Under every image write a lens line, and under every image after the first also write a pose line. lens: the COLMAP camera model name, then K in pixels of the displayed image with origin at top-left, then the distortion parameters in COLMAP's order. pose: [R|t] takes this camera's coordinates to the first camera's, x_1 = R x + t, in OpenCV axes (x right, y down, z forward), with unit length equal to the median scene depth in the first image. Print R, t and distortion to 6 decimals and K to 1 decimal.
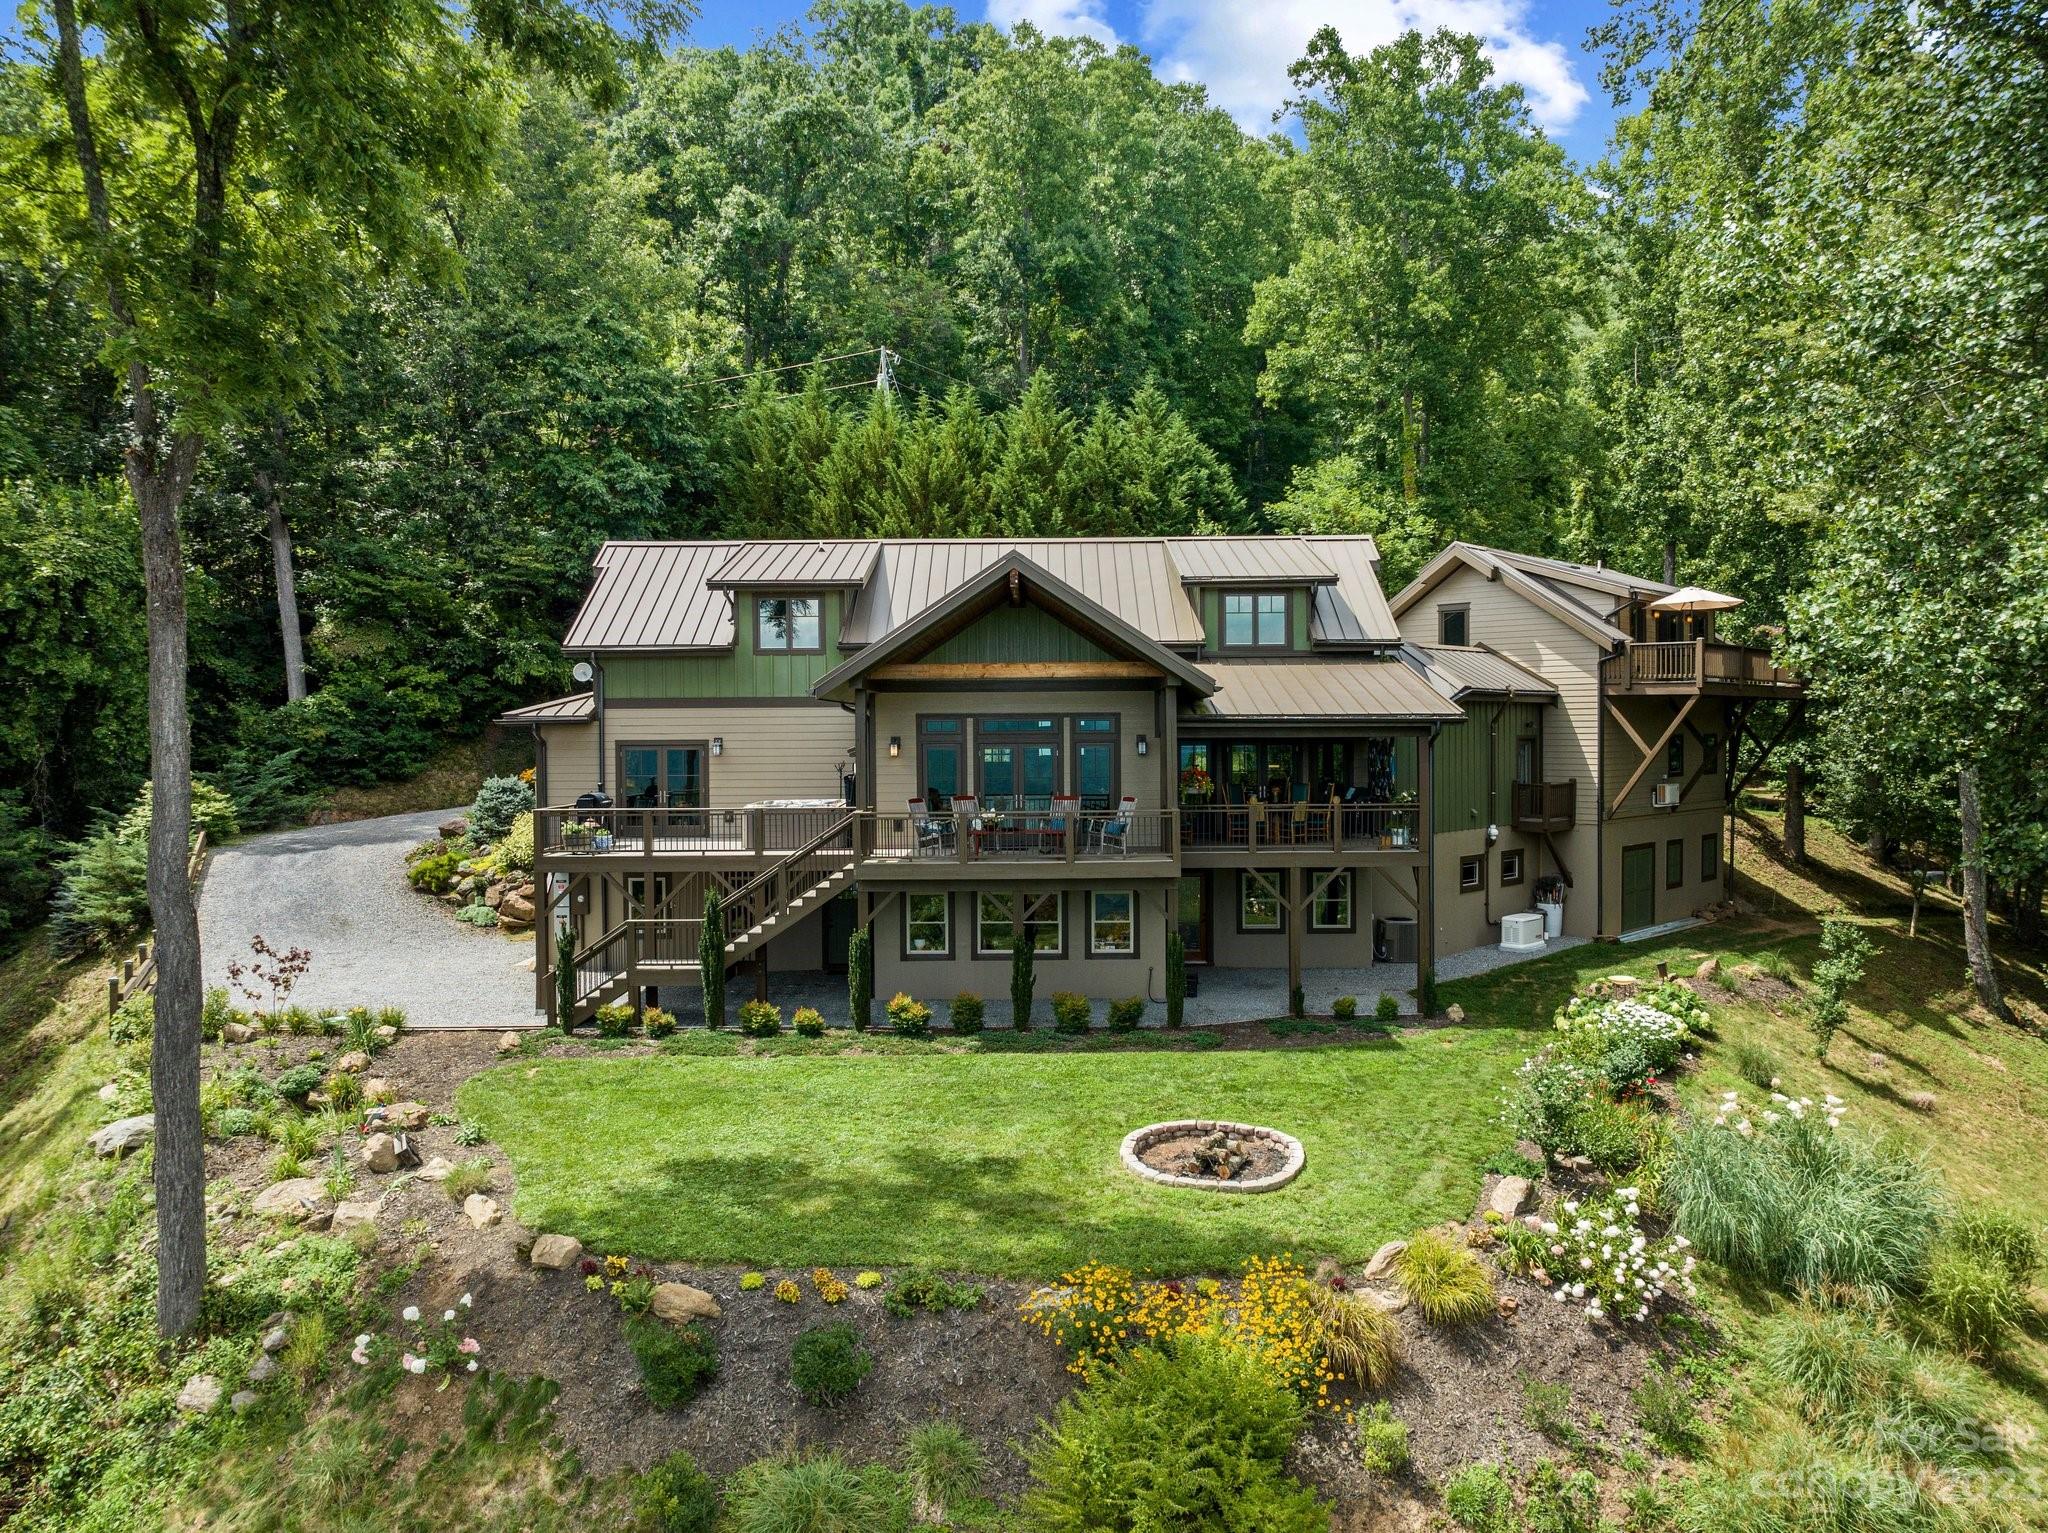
lens RADIAL K [[1430.3, 0, 1024.0], [0, 1430.3, 766.5], [0, 0, 1]] dist [-0.041677, -0.002100]
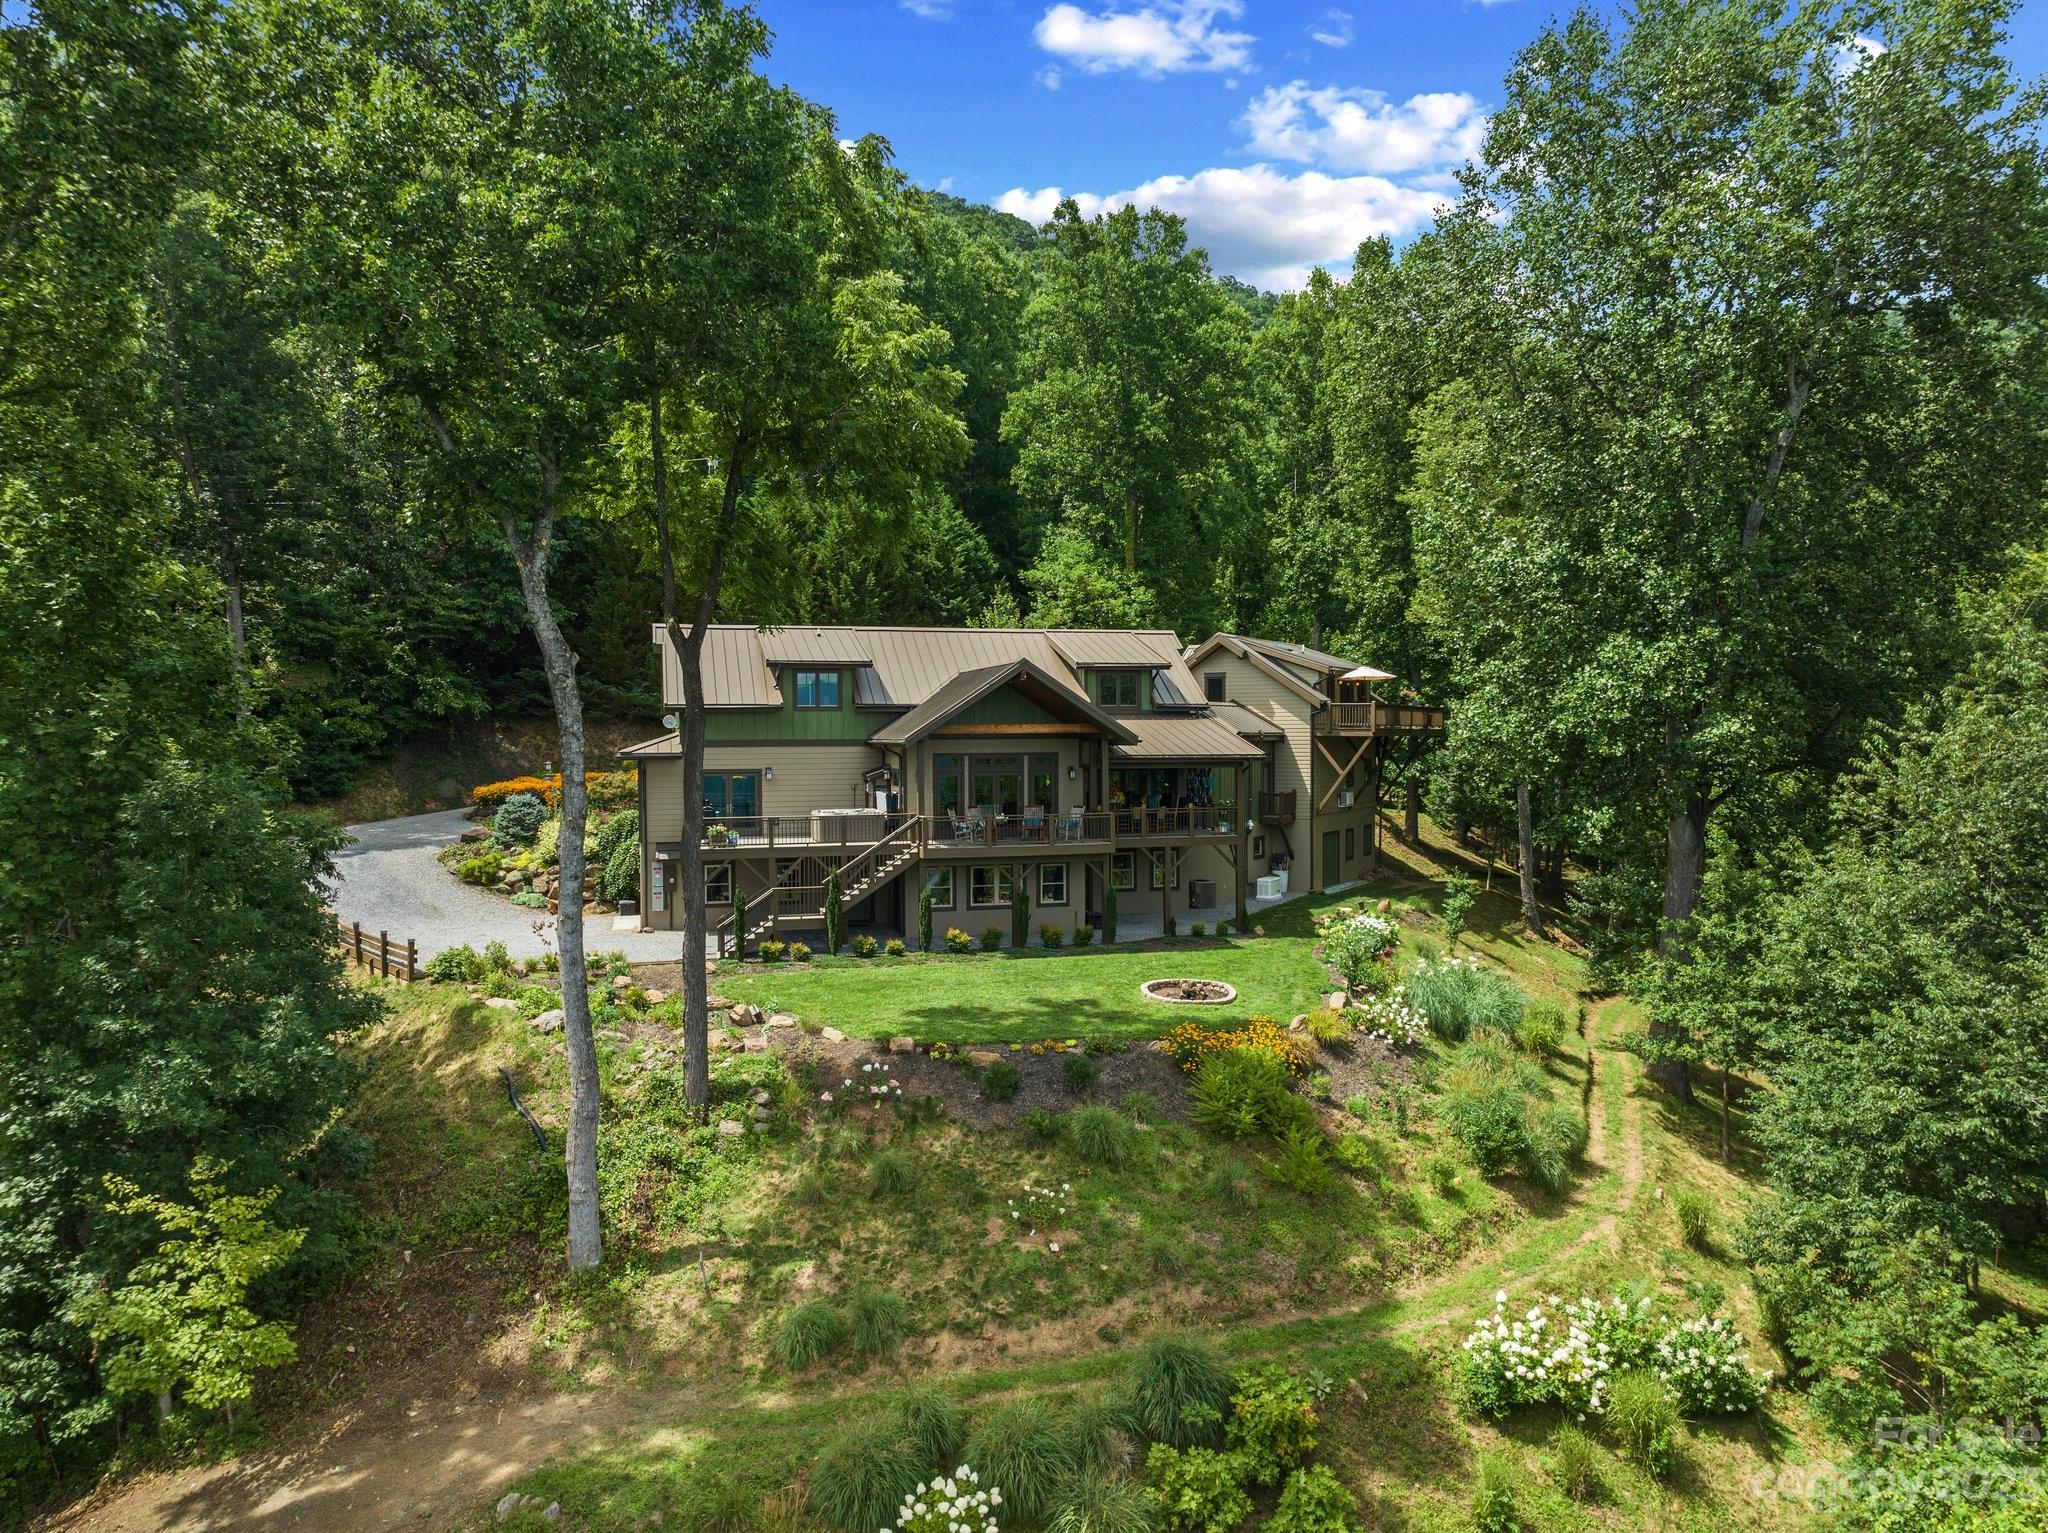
lens RADIAL K [[1425.3, 0, 1024.0], [0, 1425.3, 766.5], [0, 0, 1]] dist [-0.027433, -0.000990]
pose [[0.963875, -0.004061, 0.266323, -0.324833], [0.004642, 0.999988, -0.001553, -0.016367], [-0.266314, 0.002733, 0.963883, -0.434511]]
